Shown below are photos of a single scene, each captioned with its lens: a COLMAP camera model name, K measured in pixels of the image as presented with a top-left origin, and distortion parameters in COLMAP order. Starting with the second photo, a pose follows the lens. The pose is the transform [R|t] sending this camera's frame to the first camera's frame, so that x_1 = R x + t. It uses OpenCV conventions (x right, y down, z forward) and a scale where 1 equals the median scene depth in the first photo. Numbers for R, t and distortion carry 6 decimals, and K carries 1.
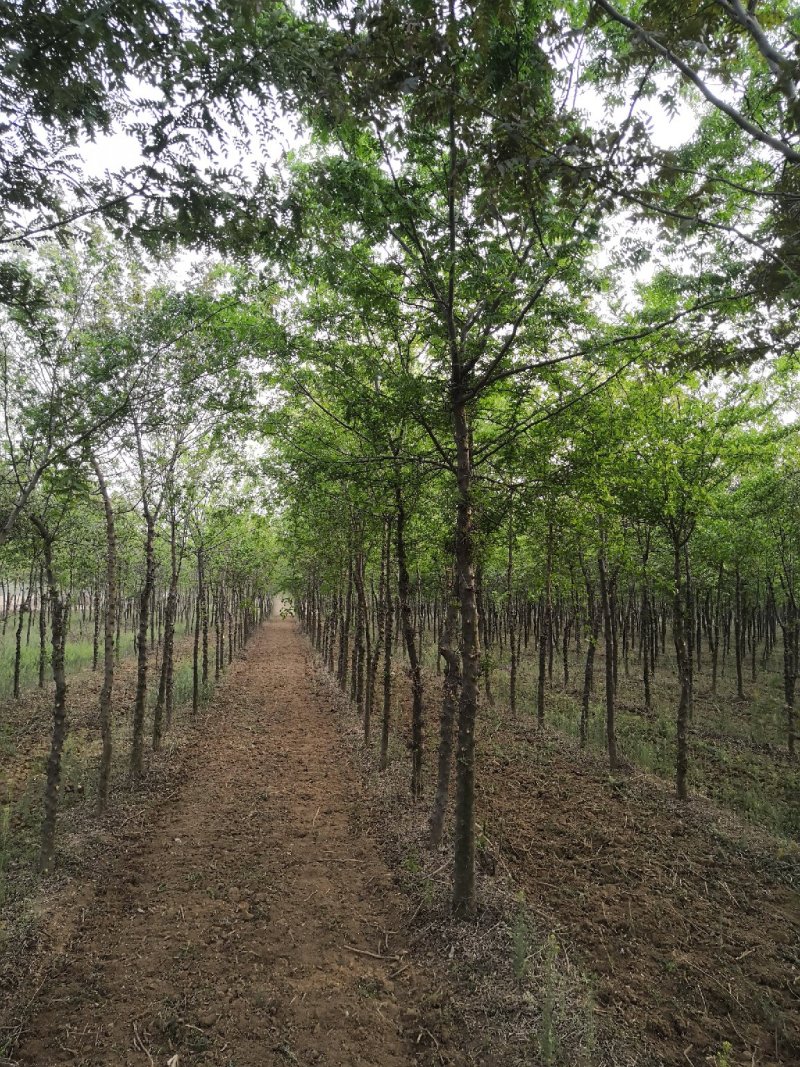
lens RADIAL K [[869.8, 0, 404.0], [0, 869.8, 537.7], [0, 0, 1]] dist [-0.002983, 0.078385]
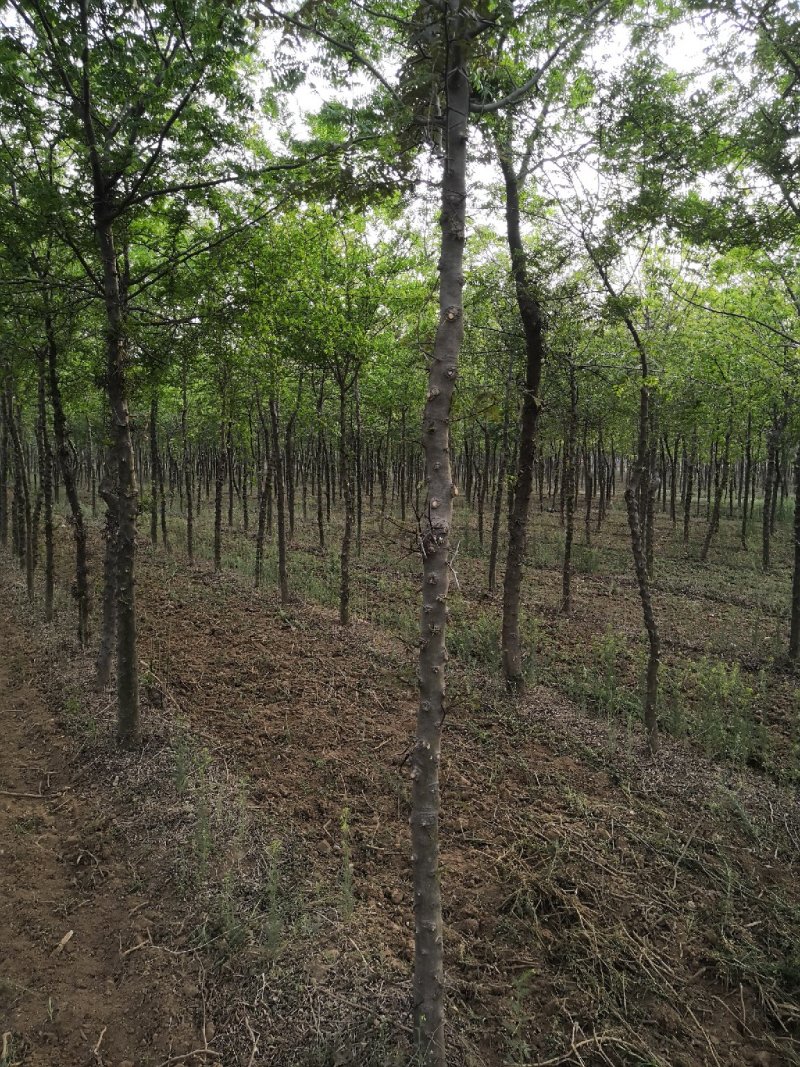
lens RADIAL K [[869.8, 0, 404.0], [0, 869.8, 537.7], [0, 0, 1]] dist [-0.002983, 0.078385]
pose [[0.935919, -0.040695, 0.349855, 0.020834], [-0.020594, 0.985280, 0.169701, 0.010057], [-0.351612, -0.166032, 0.921305, -0.013913]]
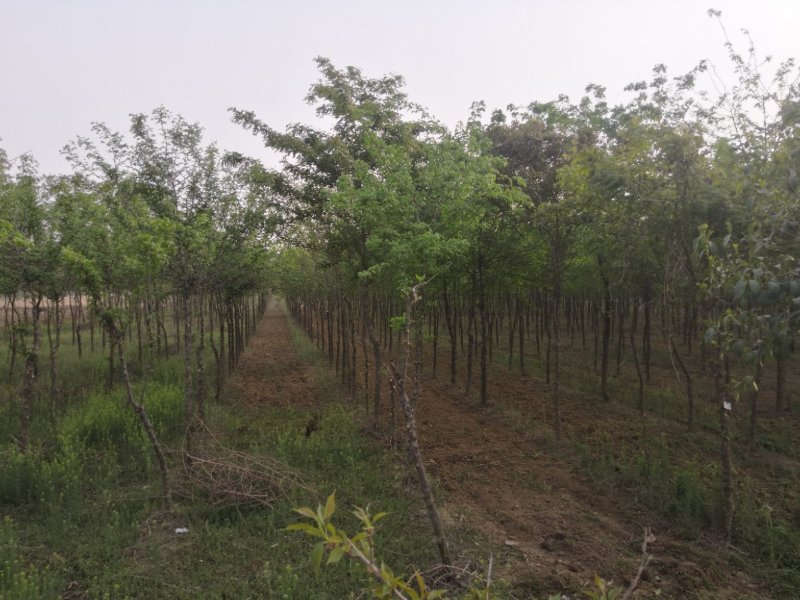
lens RADIAL K [[652.1, 0, 400.0], [0, 652.1, 300.0], [0, 0, 1]] dist [-0.002983, 0.078385]
pose [[0.998195, -0.018074, 0.057278, -0.414867], [0.012698, 0.995599, 0.092855, -0.252590], [-0.058704, -0.091960, 0.994031, -1.577915]]
